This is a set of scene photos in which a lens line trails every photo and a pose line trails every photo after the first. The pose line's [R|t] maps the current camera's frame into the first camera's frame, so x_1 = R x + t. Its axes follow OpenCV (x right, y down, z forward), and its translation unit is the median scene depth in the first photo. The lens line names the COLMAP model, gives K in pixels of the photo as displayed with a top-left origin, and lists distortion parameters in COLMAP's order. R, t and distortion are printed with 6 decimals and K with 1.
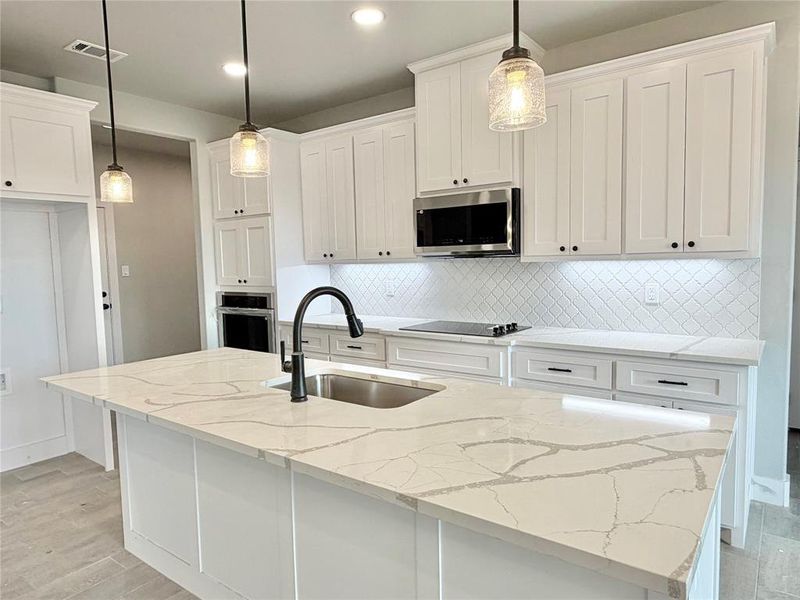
lens RADIAL K [[525.0, 0, 395.1], [0, 525.0, 302.0], [0, 0, 1]] dist [-0.001323, 0.003096]
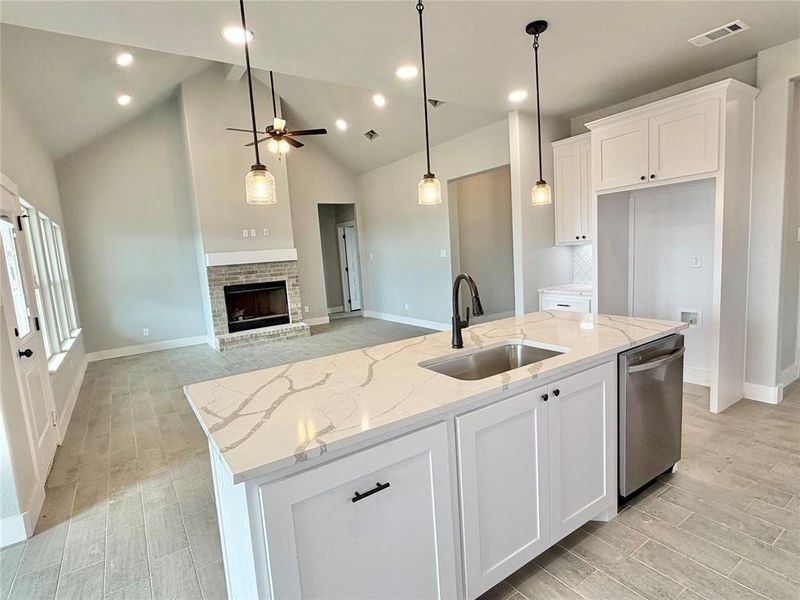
lens RADIAL K [[414.2, 0, 397.3], [0, 414.2, 305.5], [0, 0, 1]] dist [-0.003032, 0.000418]
pose [[-0.329299, 0.172126, -0.928404, 0.600155], [0.000526, 0.983278, 0.182113, -0.091734], [0.944226, 0.059481, -0.323883, 0.765108]]
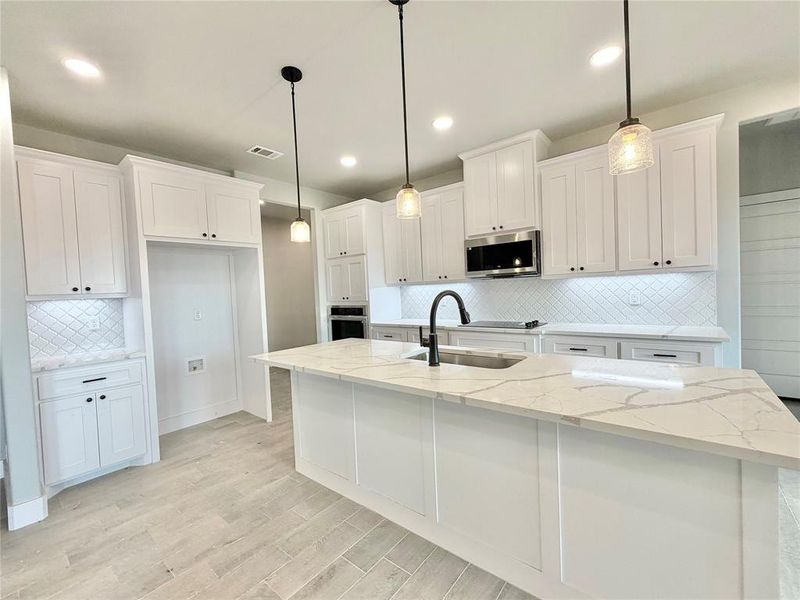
lens RADIAL K [[344.9, 0, 396.4], [0, 344.9, 301.3], [0, 0, 1]] dist [-0.000800, -0.000070]
pose [[0.999006, -0.018743, -0.040452, -0.156517], [0.016807, 0.998722, -0.047673, 0.030914], [0.041294, 0.046946, 0.998044, -0.001417]]
